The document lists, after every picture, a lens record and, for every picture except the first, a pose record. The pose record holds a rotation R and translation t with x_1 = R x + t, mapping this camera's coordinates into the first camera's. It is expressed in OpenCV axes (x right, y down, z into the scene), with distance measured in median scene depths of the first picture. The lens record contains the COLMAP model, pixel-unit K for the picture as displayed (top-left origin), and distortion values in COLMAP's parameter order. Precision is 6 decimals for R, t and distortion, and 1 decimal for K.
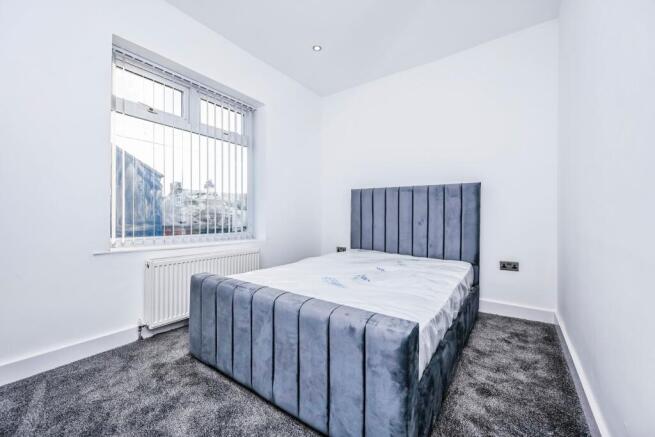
lens RADIAL K [[256.9, 0, 329.8], [0, 256.9, 220.7], [0, 0, 1]] dist [-0.006042, 0.000950]
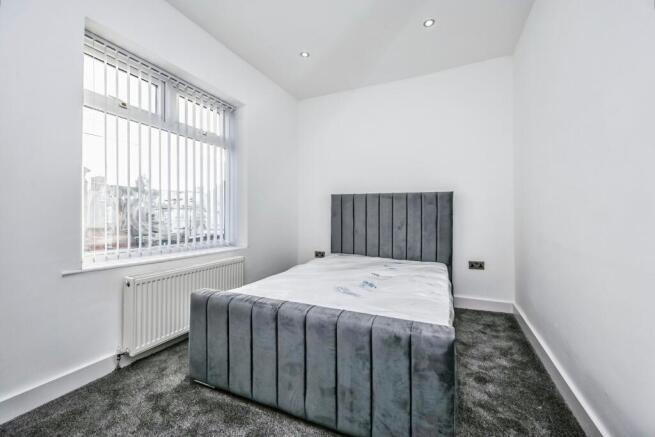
lens RADIAL K [[256.9, 0, 345.0], [0, 256.9, 220.5], [0, 0, 1]] dist [-0.006042, 0.000950]
pose [[0.979850, -0.005715, 0.199653, -0.173033], [0.006999, 0.999959, -0.005725, -0.034445], [-0.199612, 0.007007, 0.979850, -0.008054]]
